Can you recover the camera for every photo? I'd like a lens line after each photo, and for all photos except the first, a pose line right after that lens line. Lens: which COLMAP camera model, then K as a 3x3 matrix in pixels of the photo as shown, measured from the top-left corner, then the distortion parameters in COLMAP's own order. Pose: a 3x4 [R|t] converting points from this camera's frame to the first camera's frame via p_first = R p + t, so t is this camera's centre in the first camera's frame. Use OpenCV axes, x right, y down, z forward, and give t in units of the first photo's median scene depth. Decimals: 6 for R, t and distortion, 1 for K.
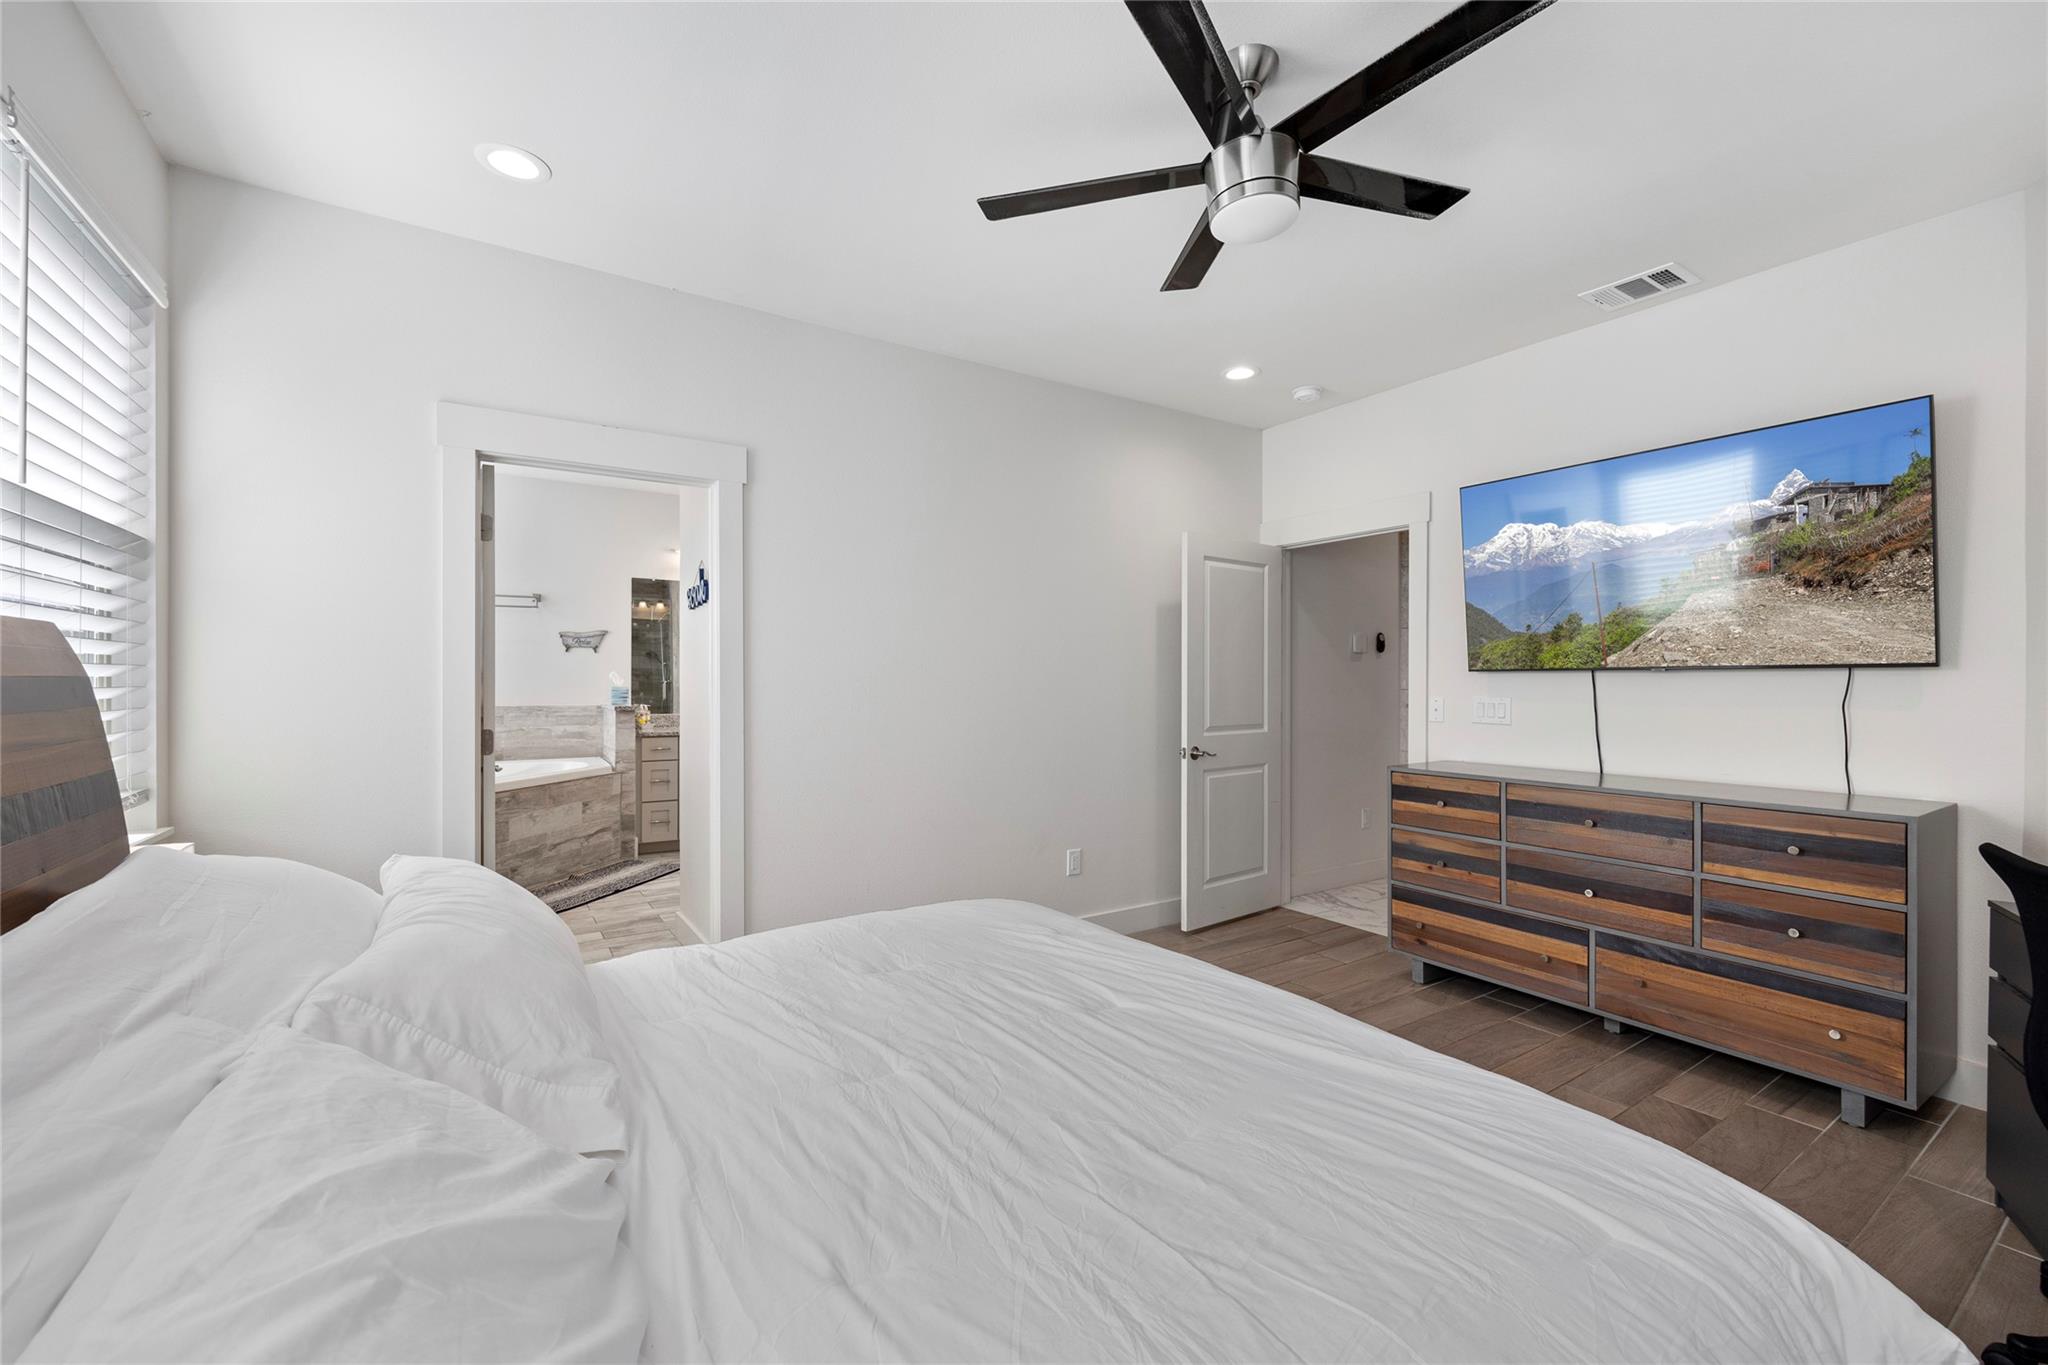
lens RADIAL K [[839.4, 0, 1020.3], [0, 839.4, 708.5], [0, 0, 1]] dist [-0.001436, -0.000261]
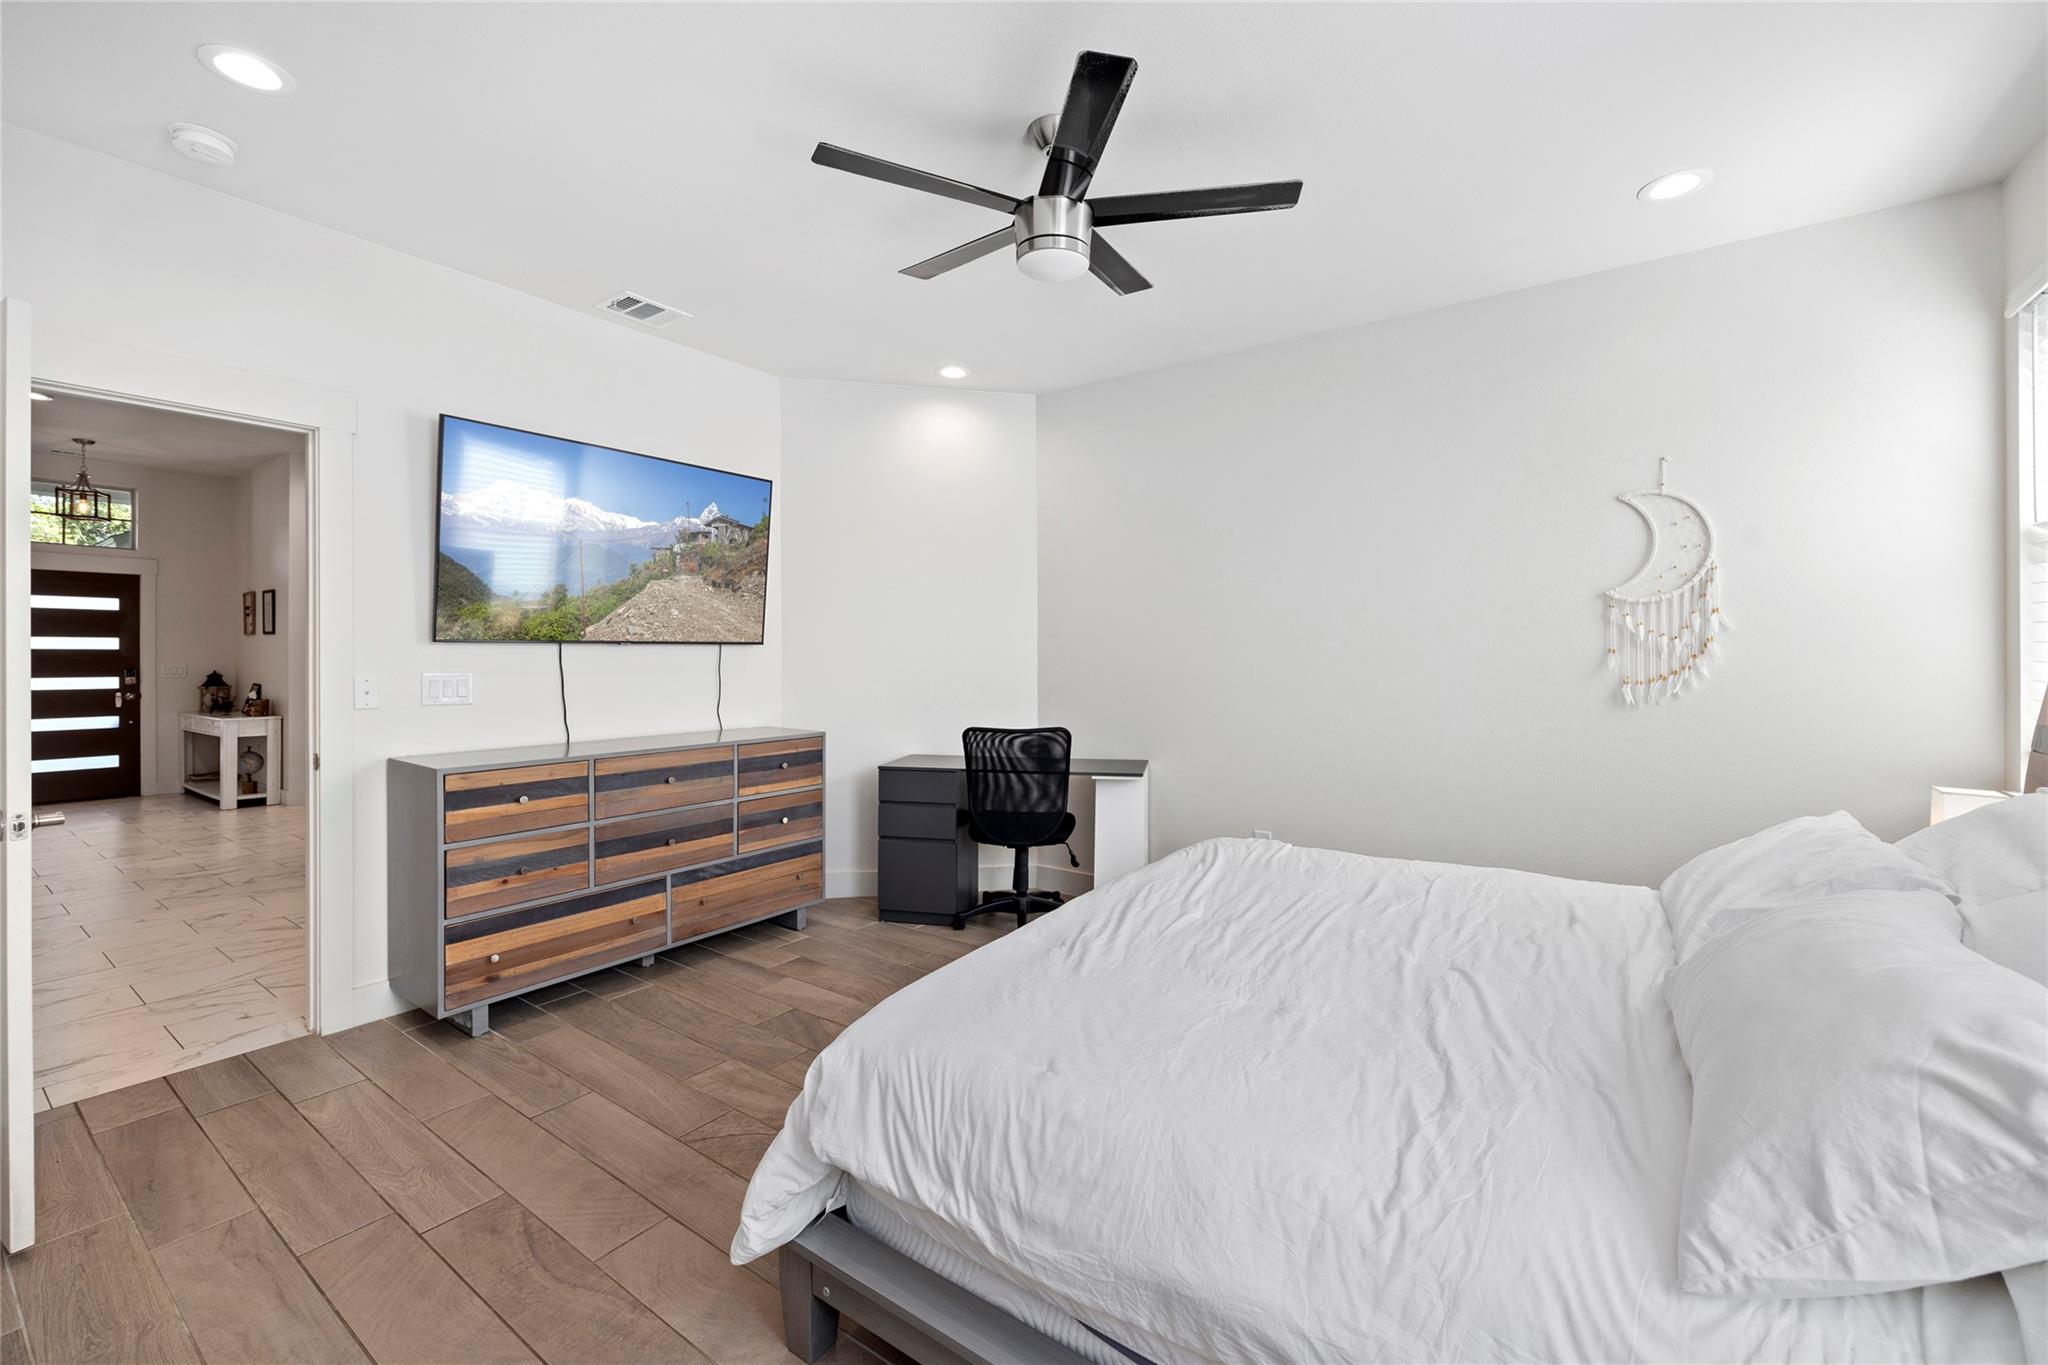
lens RADIAL K [[833.9, 0, 1021.4], [0, 833.9, 671.8], [0, 0, 1]] dist [-0.001549, -0.000097]
pose [[-0.367875, -0.022064, 0.929614, -0.566885], [0.032144, 0.998819, 0.036427, -0.035831], [-0.929320, 0.043282, -0.366731, 1.039211]]
